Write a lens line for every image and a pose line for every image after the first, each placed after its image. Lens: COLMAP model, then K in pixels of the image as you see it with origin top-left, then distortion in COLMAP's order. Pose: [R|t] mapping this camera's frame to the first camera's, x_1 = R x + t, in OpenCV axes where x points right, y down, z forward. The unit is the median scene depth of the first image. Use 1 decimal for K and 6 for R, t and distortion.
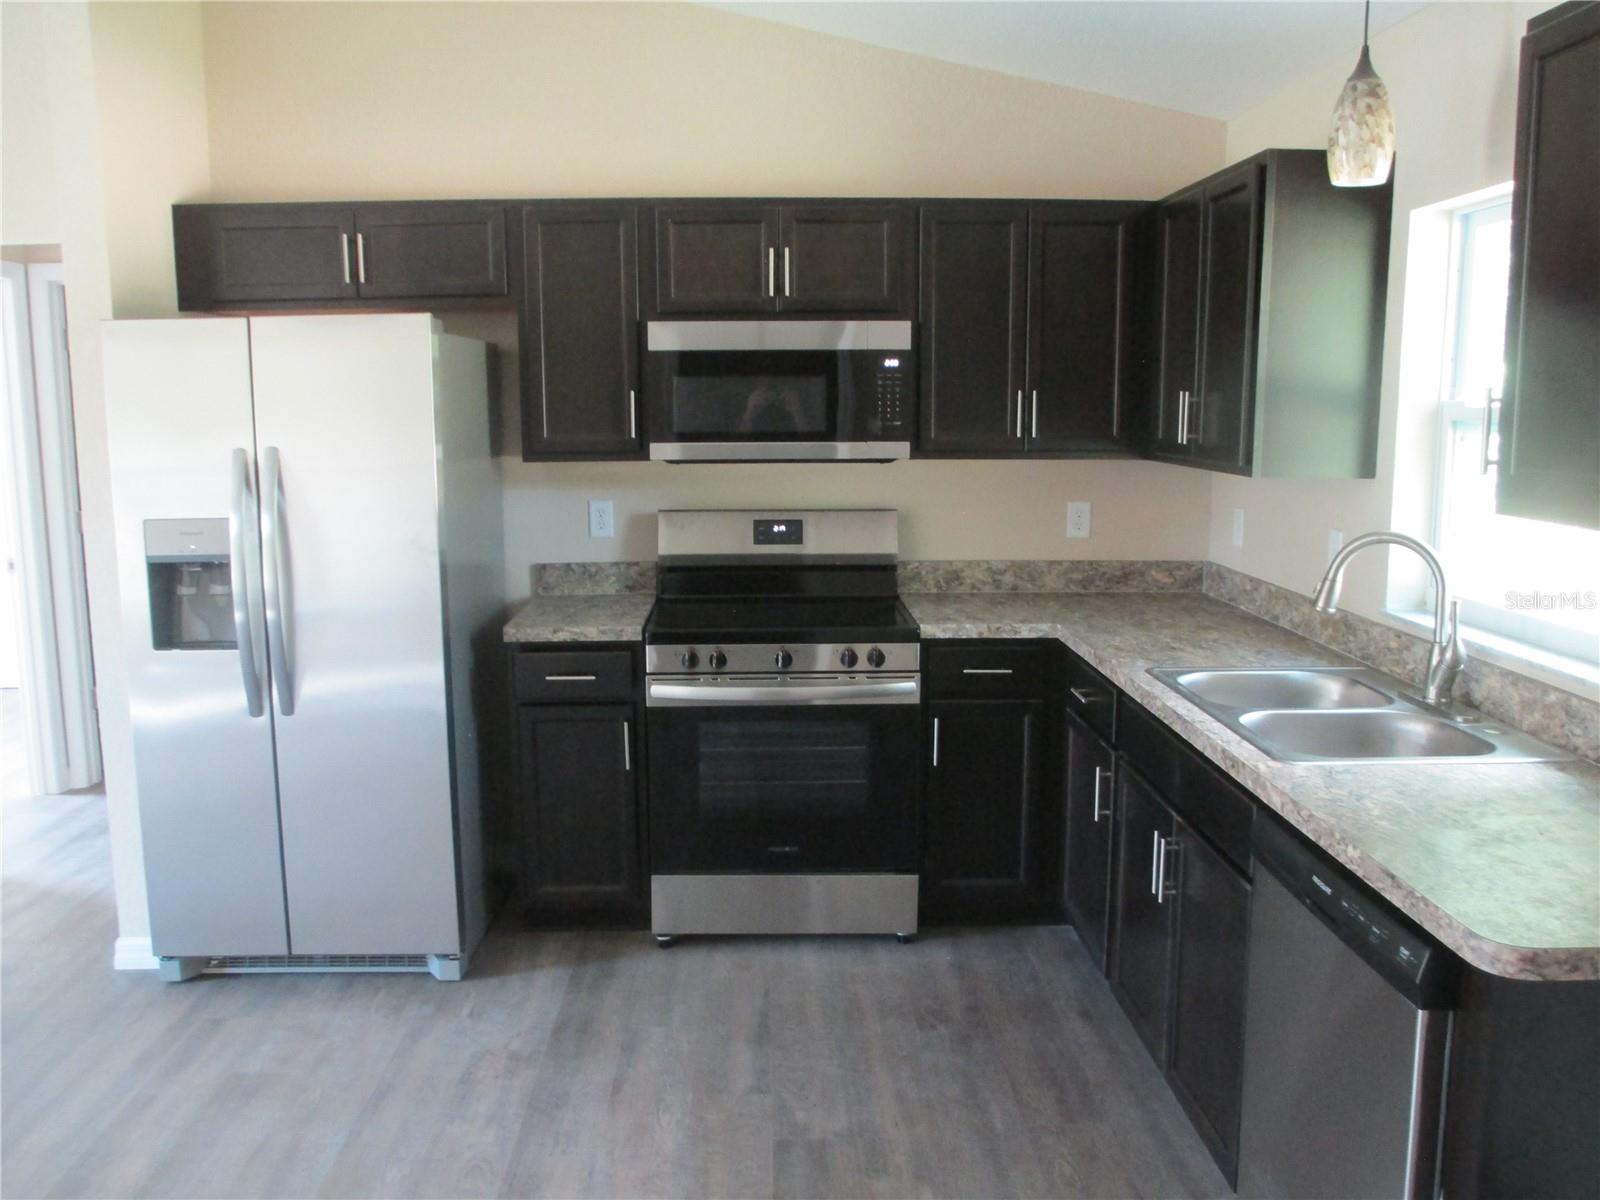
lens RADIAL K [[1329.2, 0, 793.5], [0, 1329.2, 593.8], [0, 0, 1]] dist [0.004080, -0.089140]
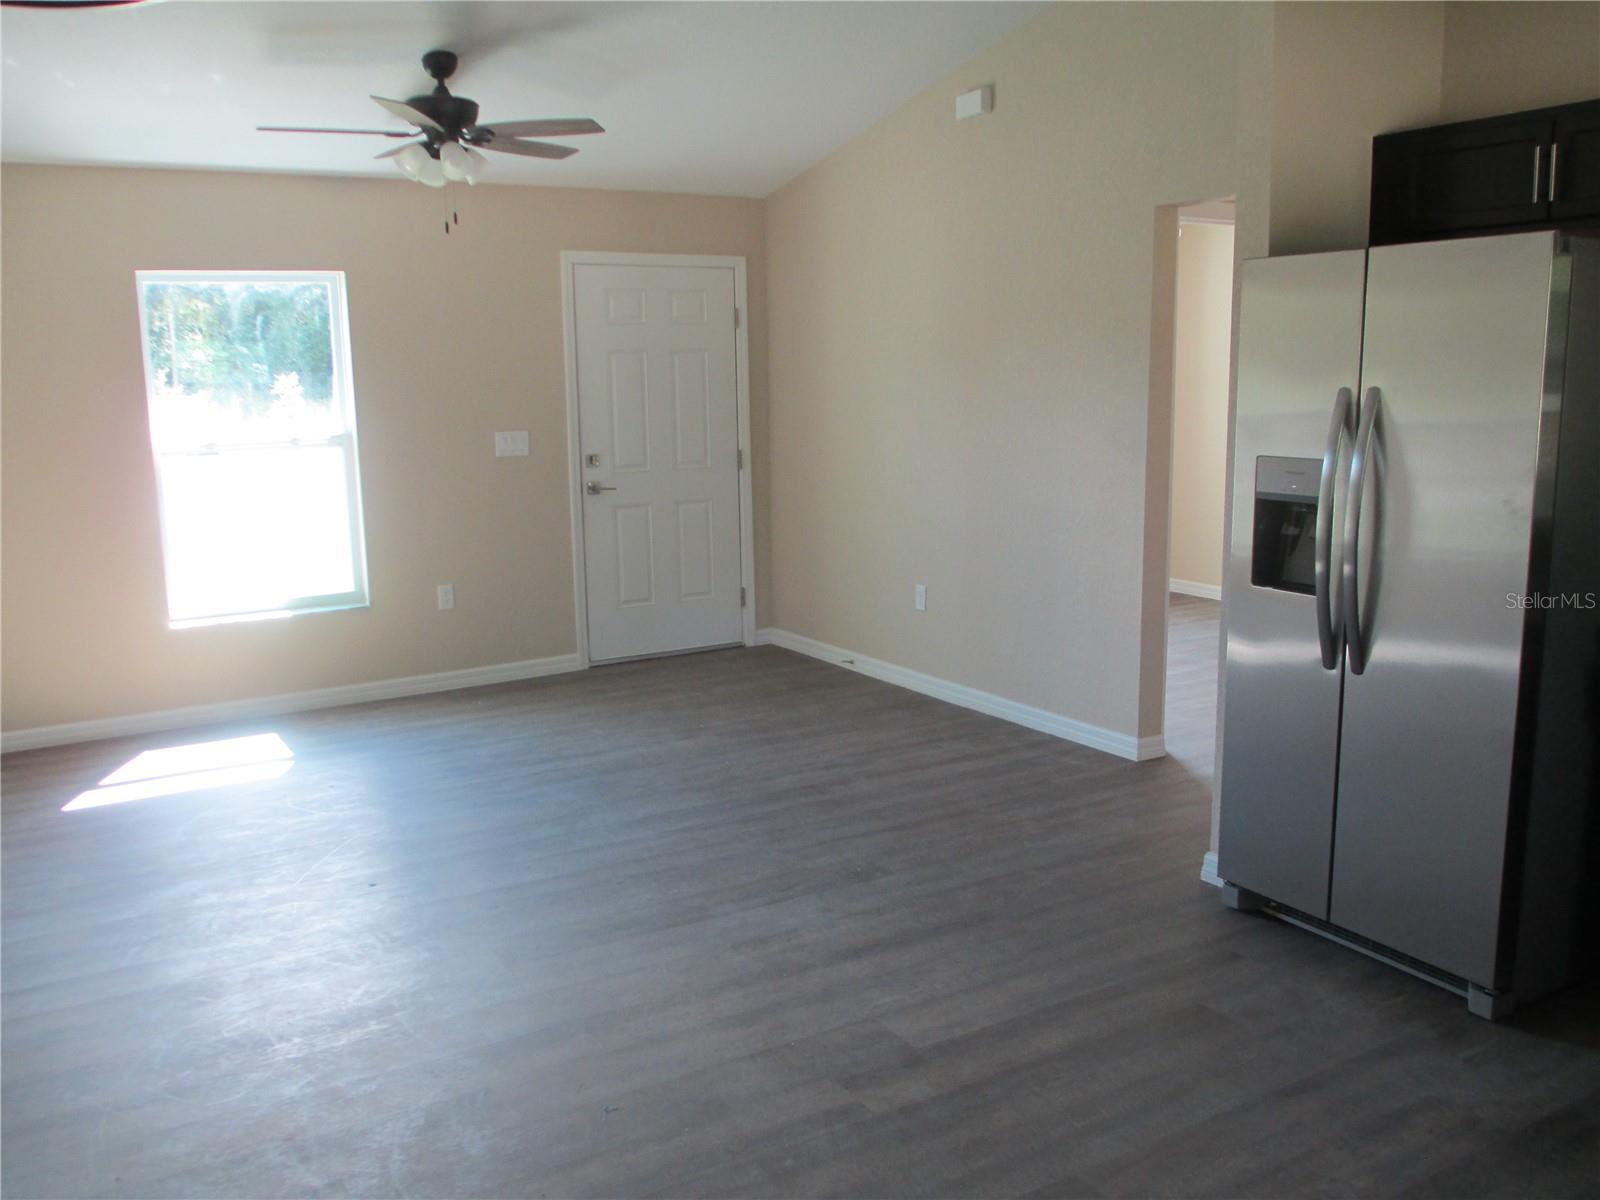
lens RADIAL K [[1329.2, 0, 793.5], [0, 1329.2, 593.8], [0, 0, 1]] dist [0.004080, -0.089140]
pose [[0.484767, 0.148703, -0.861910, 0.226868], [-0.121327, 0.987347, 0.102106, -0.011886], [0.866187, 0.055075, 0.496675, 0.184860]]
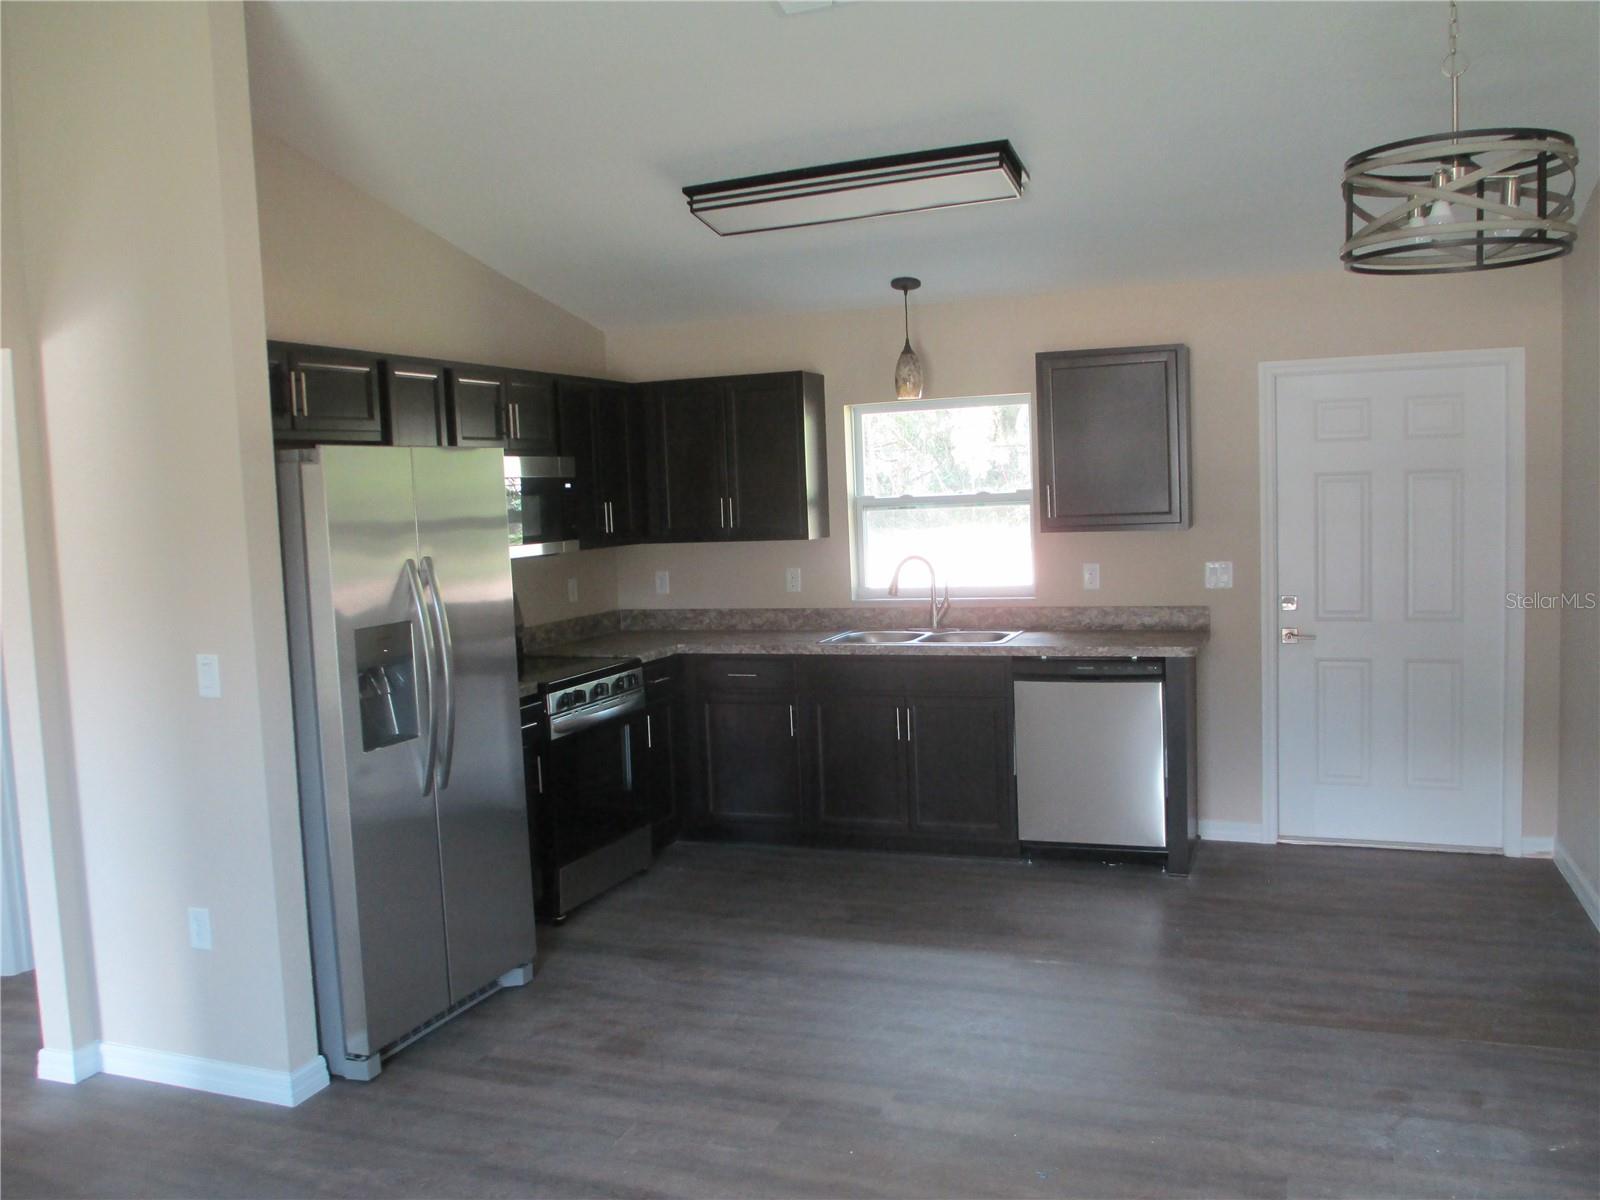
lens RADIAL K [[1329.2, 0, 793.5], [0, 1329.2, 593.8], [0, 0, 1]] dist [0.004080, -0.089140]
pose [[0.413624, -0.086595, 0.906320, -1.291564], [0.176001, 0.984294, 0.013722, -0.037107], [-0.893274, 0.153838, 0.422369, 0.216088]]
